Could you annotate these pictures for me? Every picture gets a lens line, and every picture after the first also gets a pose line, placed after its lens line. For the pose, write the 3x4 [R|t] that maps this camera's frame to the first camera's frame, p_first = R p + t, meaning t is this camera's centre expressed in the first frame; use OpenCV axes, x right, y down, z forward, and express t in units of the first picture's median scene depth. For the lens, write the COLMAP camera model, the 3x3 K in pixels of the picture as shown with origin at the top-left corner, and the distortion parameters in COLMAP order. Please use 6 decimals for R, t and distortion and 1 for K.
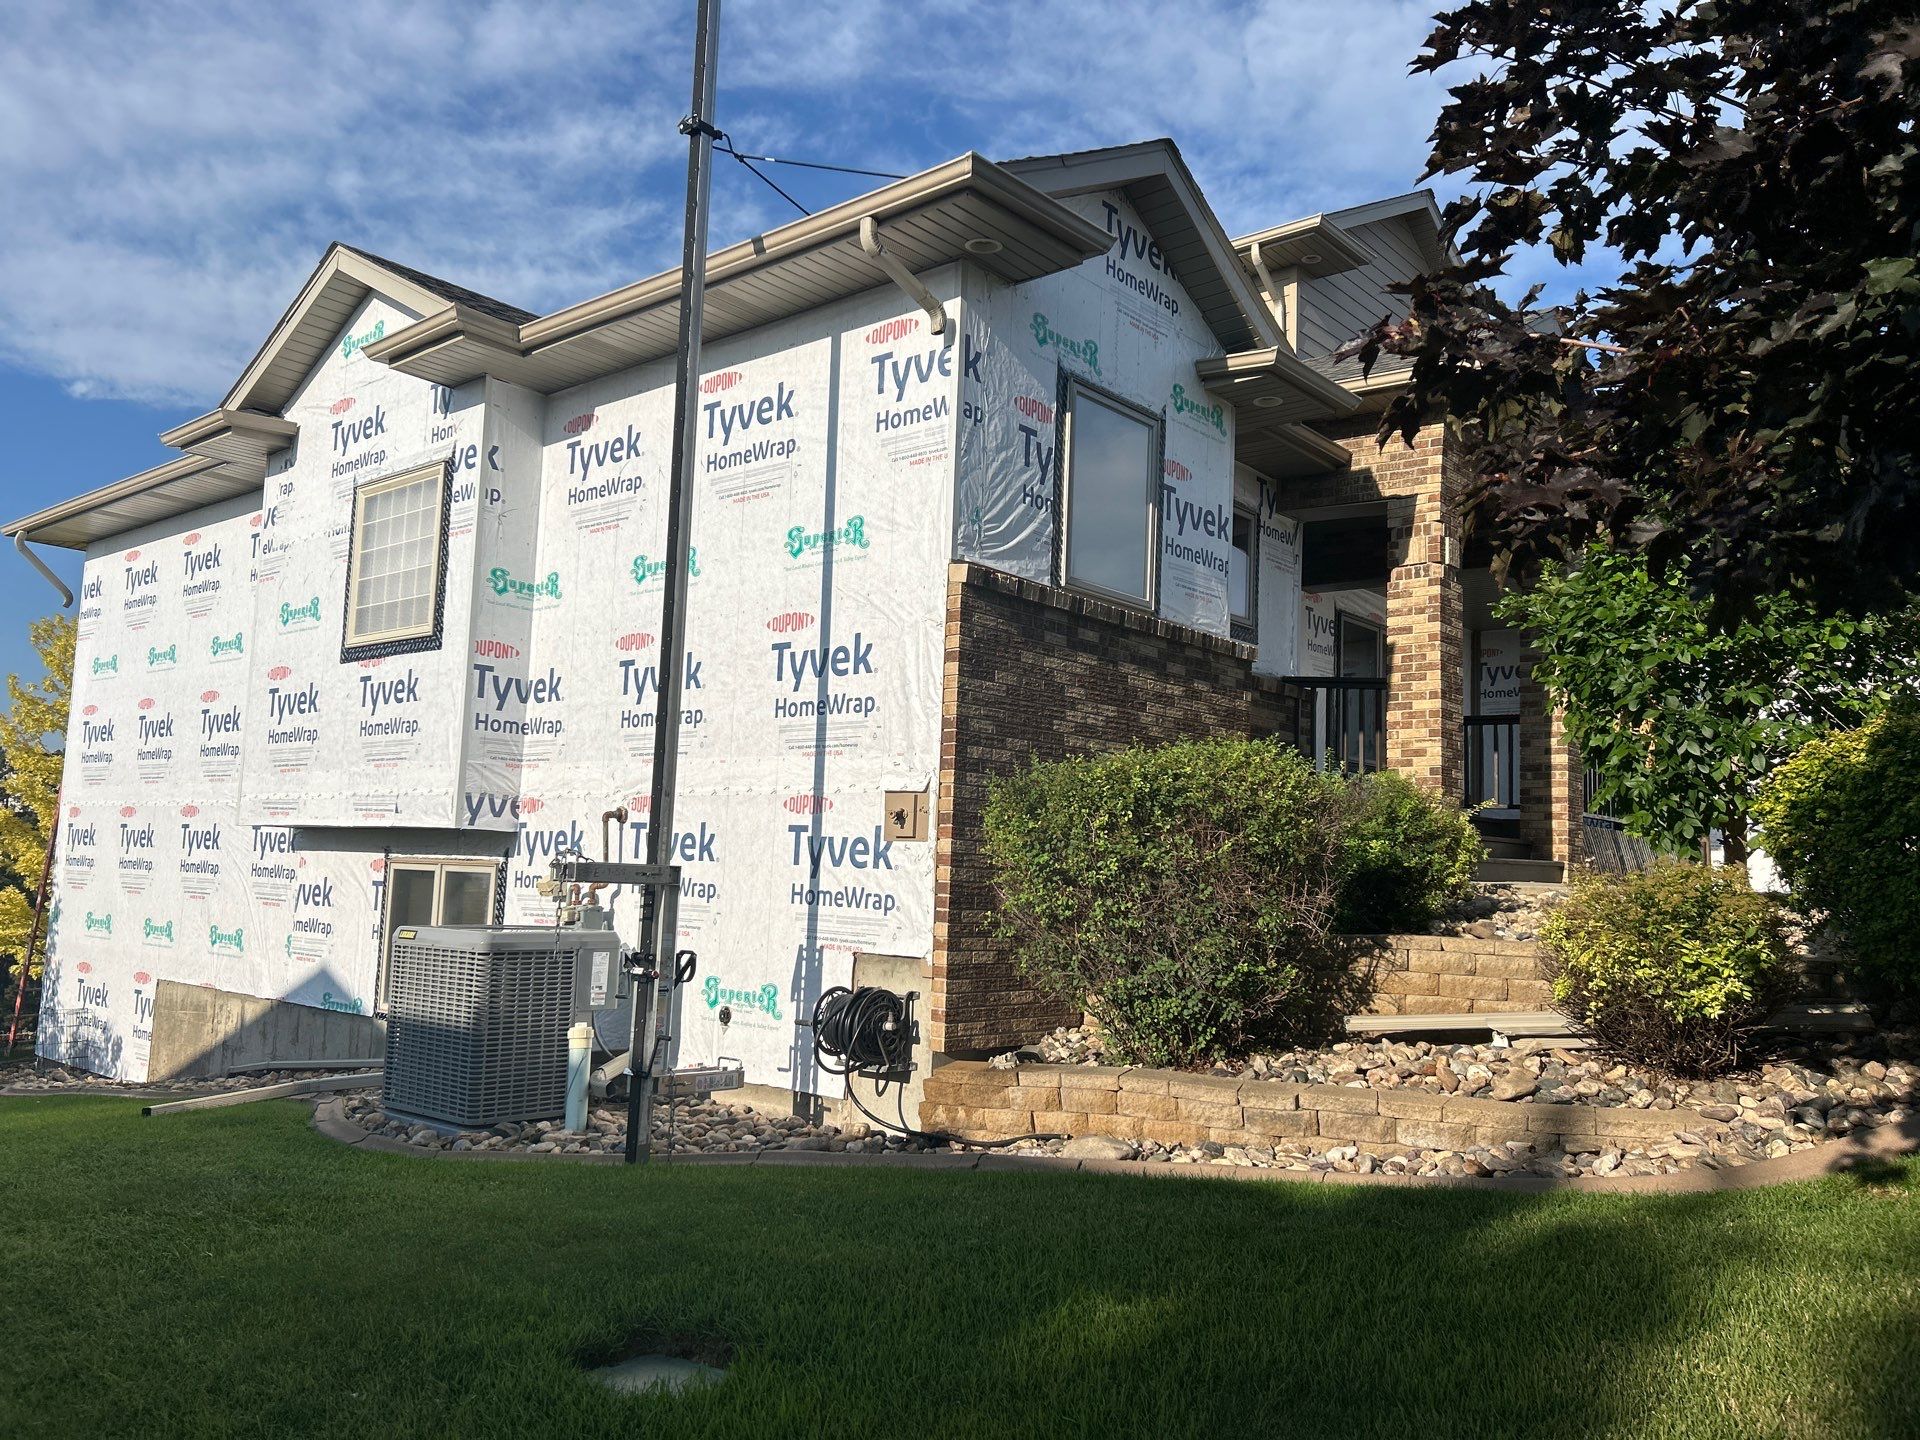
lens RADIAL K [[1476.0, 0, 960.0], [0, 1476.0, 720.0], [0, 0, 1]] dist [0.061861, -0.204789]
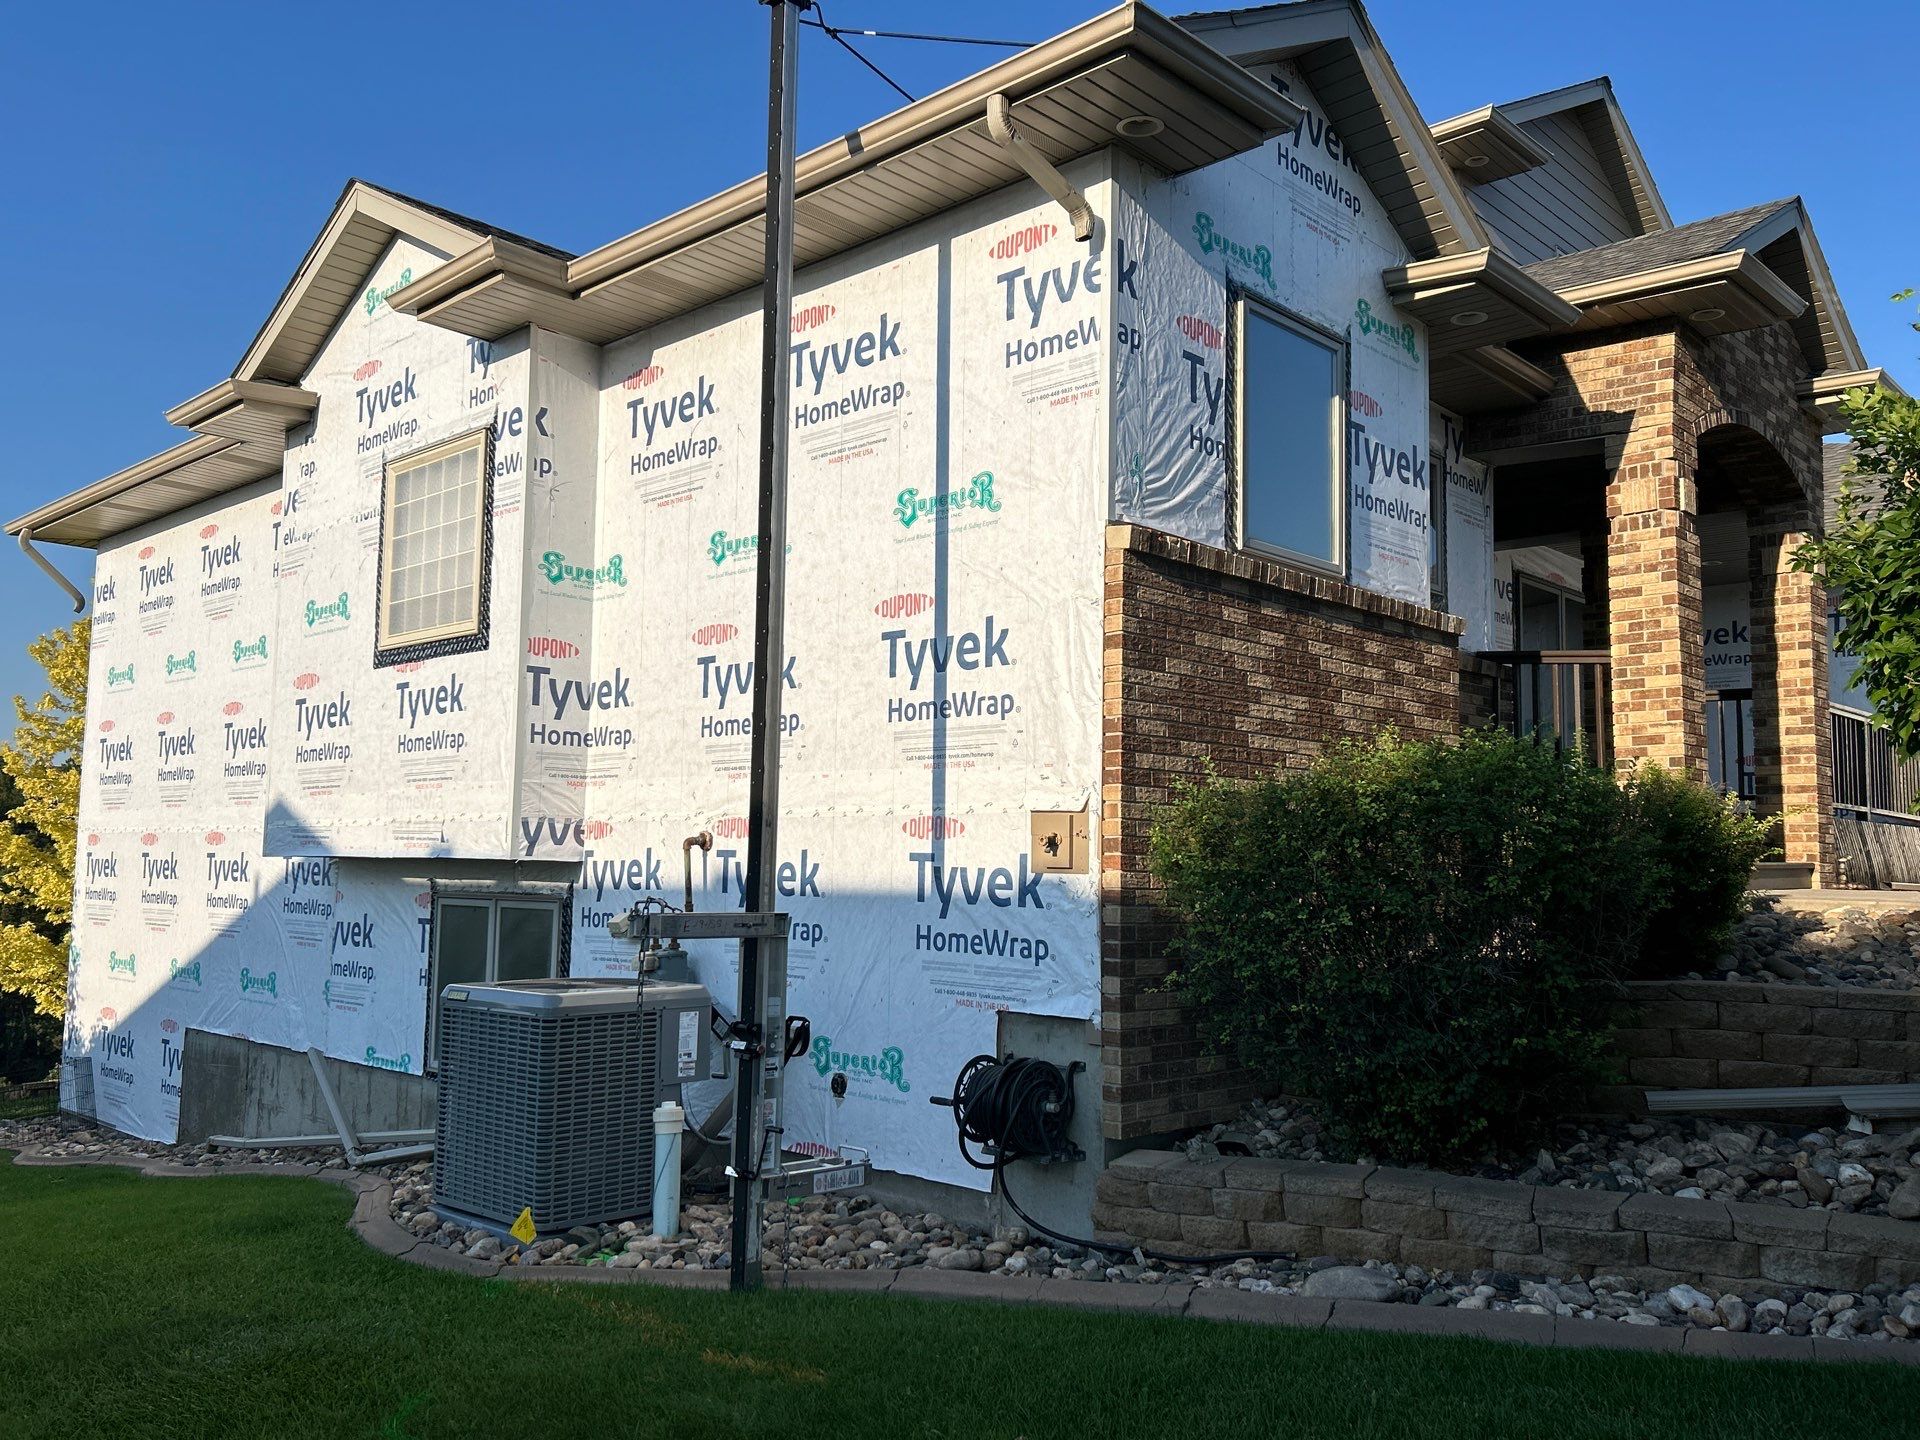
lens RADIAL K [[1571.8, 0, 953.9], [0, 1571.8, 717.5], [0, 0, 1]] dist [0.090085, -0.324475]
pose [[0.998231, -0.026843, -0.053053, -0.037099], [0.027300, 0.999596, 0.007899, -0.008783], [0.052820, -0.009334, 0.998560, 0.111298]]
